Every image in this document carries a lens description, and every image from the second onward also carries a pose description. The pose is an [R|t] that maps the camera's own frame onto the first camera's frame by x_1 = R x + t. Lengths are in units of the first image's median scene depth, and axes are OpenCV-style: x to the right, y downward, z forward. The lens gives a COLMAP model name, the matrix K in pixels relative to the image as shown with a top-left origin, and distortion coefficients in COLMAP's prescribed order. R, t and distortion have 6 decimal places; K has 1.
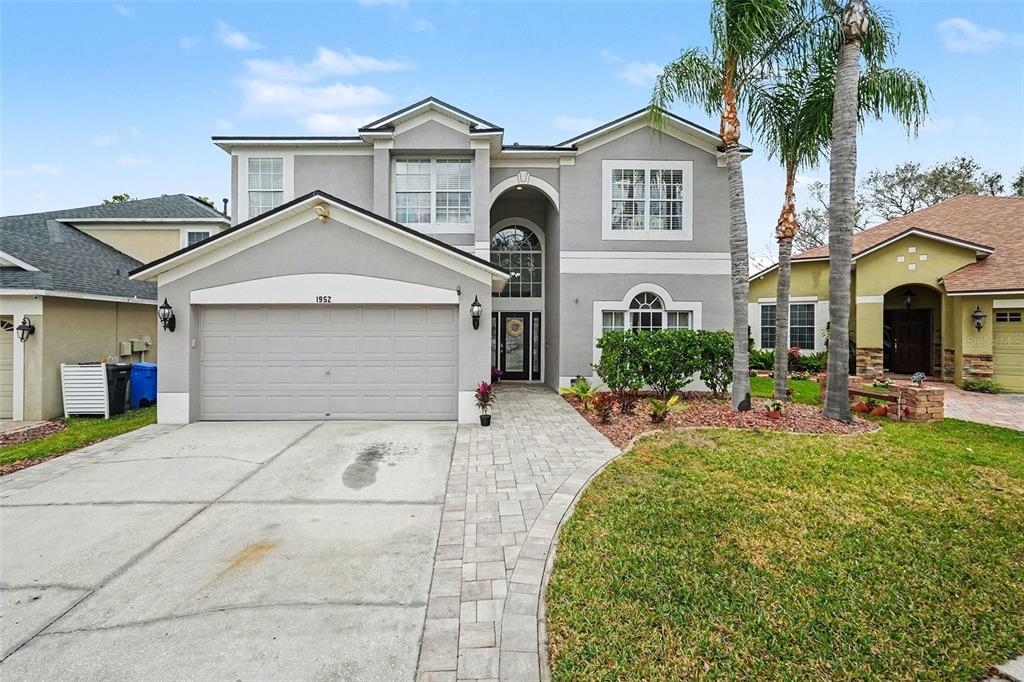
lens RADIAL K [[448.4, 0, 512.0], [0, 448.4, 341.0], [0, 0, 1]] dist [-0.023155, -0.000138]
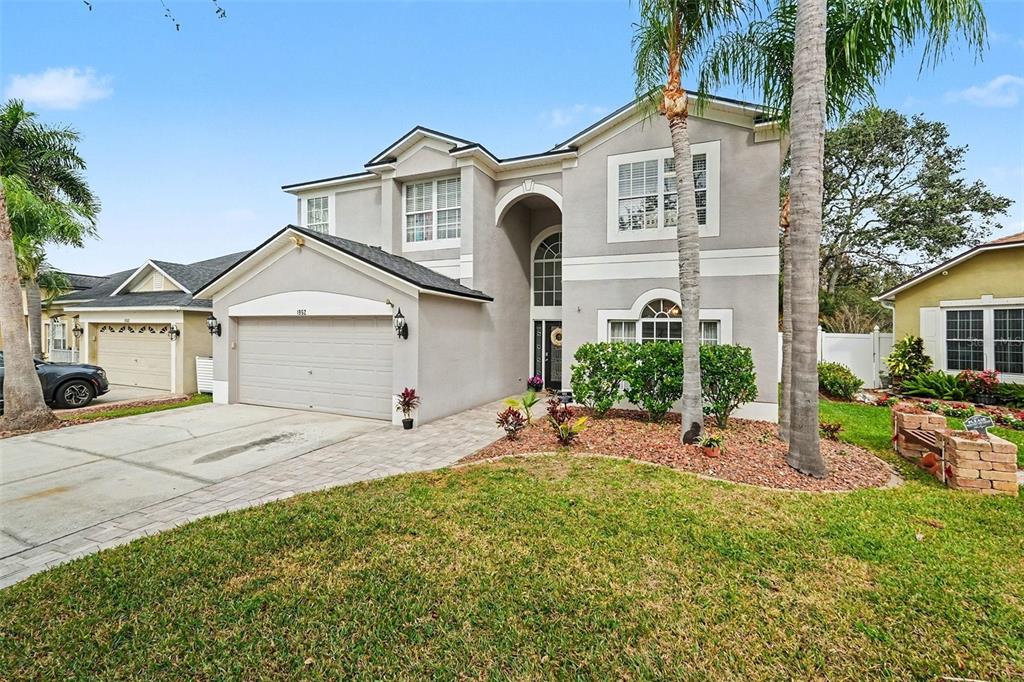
lens RADIAL K [[448.4, 0, 512.0], [0, 448.4, 341.0], [0, 0, 1]] dist [-0.023155, -0.000138]
pose [[0.907875, 0.019070, -0.418806, 0.446807], [-0.025139, 0.999644, -0.008978, -0.012314], [0.418486, 0.018680, 0.908031, 0.094219]]
